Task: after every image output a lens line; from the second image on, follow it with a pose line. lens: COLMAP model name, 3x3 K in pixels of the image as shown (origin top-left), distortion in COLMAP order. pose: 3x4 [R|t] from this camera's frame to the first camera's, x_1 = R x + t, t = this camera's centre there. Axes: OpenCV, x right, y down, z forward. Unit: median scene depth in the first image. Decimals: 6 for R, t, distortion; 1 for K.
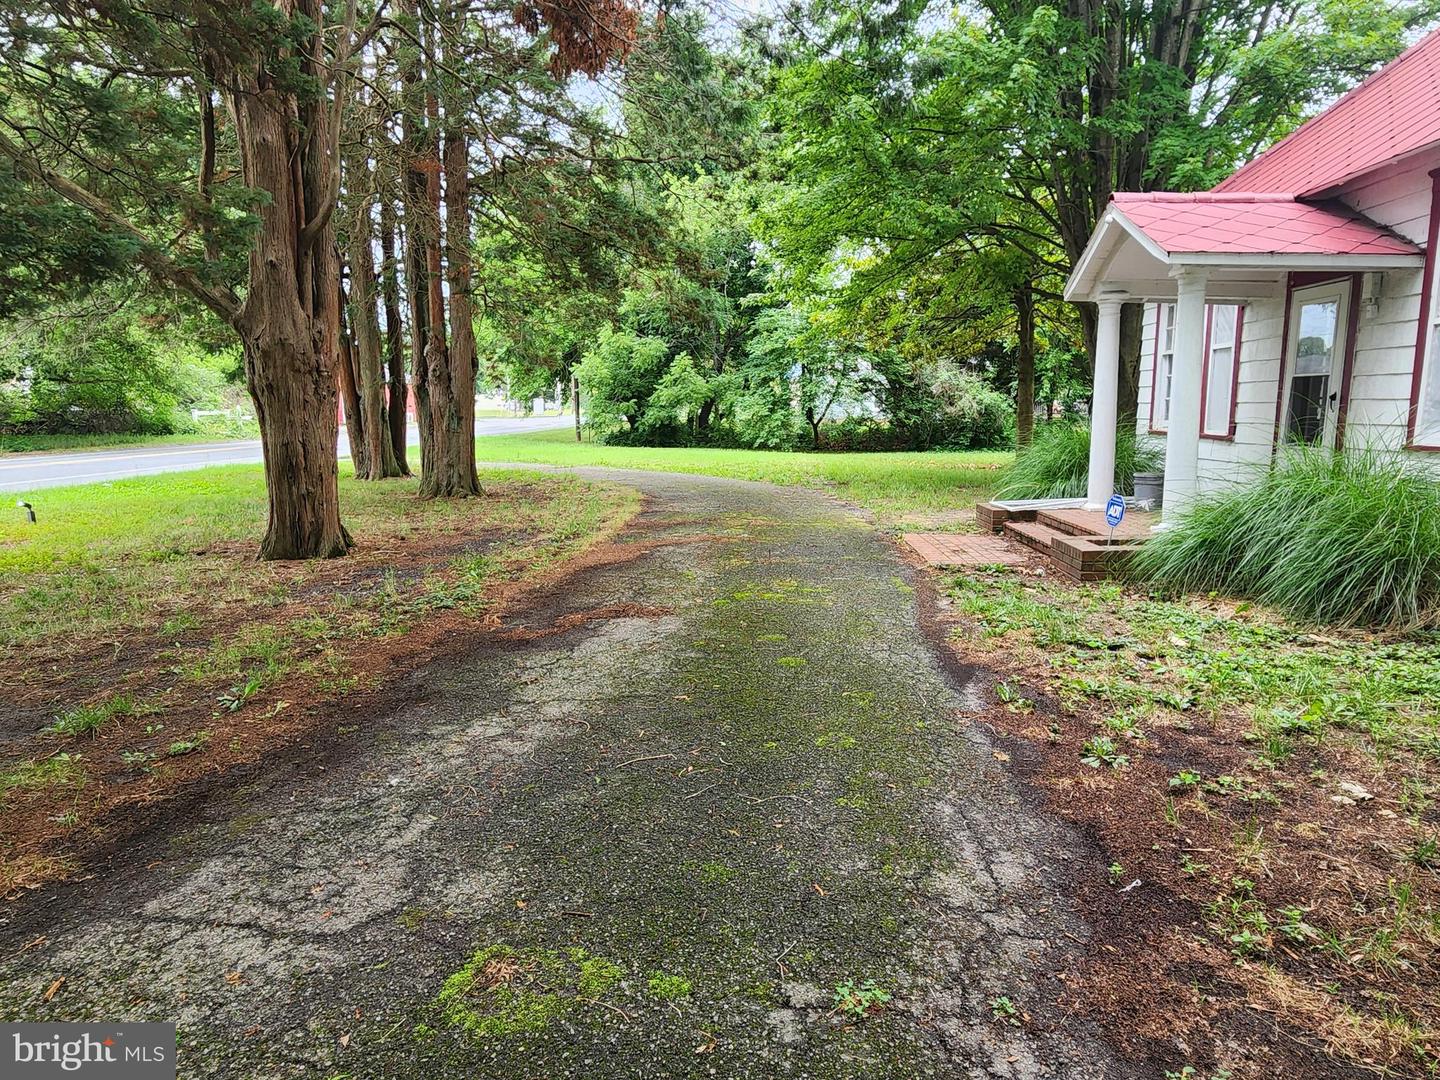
lens RADIAL K [[893.2, 0, 720.0], [0, 893.2, 540.0], [0, 0, 1]] dist [0.003226, 0.000559]
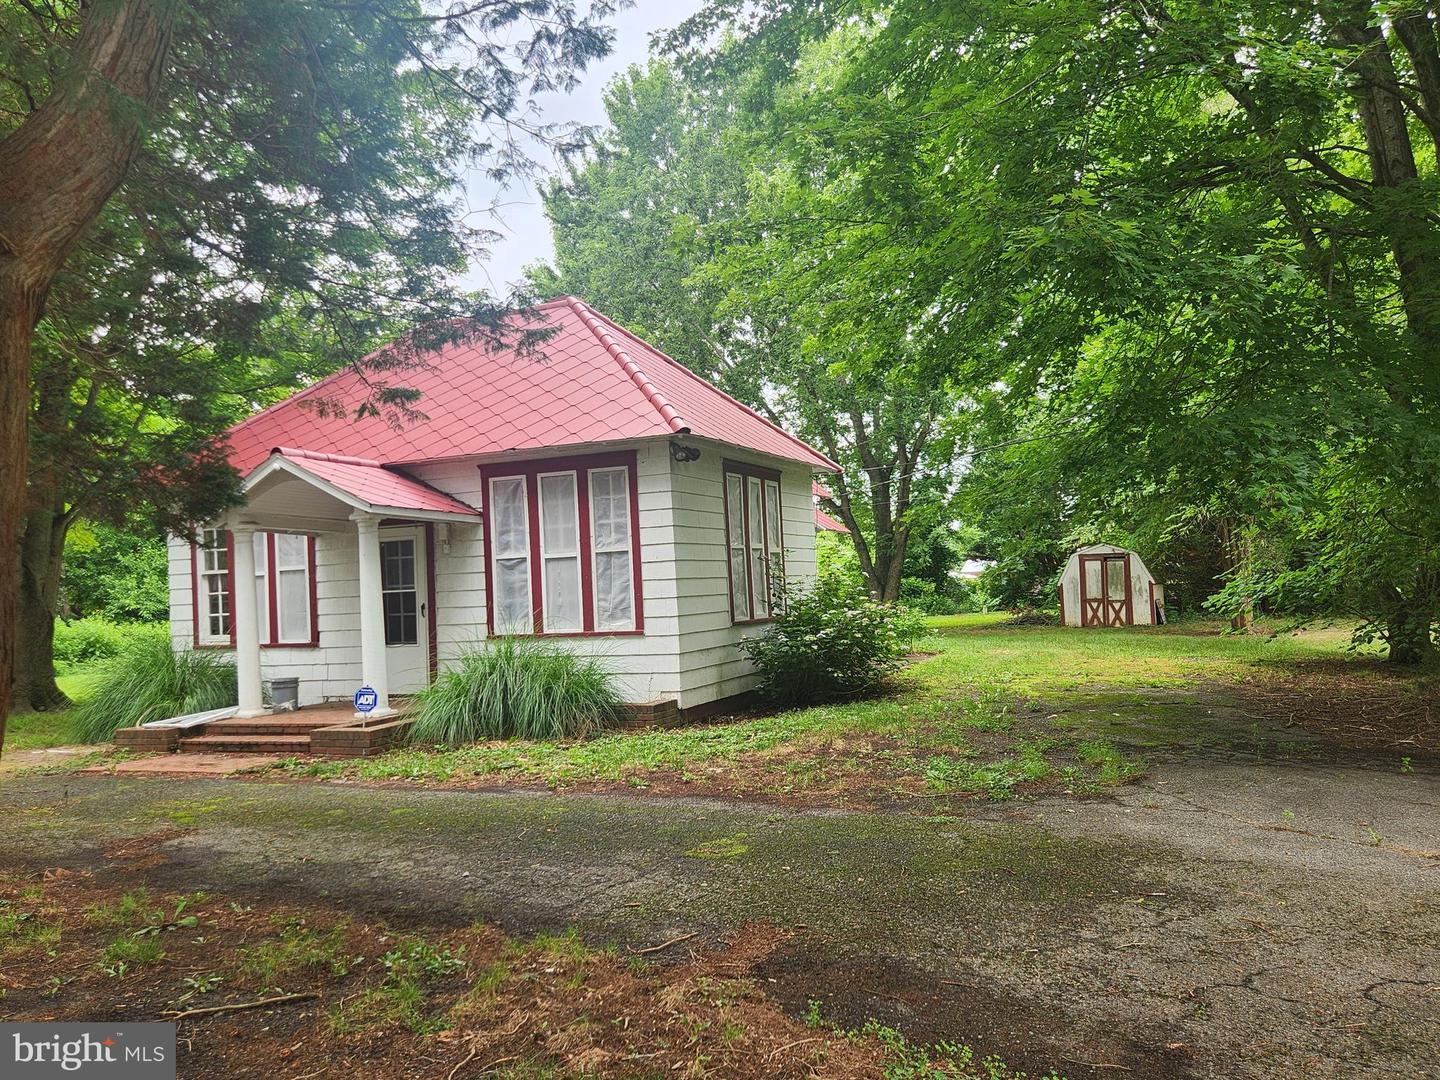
lens RADIAL K [[1114.1, 0, 720.0], [0, 1114.1, 540.0], [0, 0, 1]] dist [0.006650, 0.003273]
pose [[0.369441, 0.026504, 0.928876, -0.791990], [0.181976, 0.978175, -0.100288, -0.003858], [-0.911262, 0.206083, 0.356555, -0.063798]]
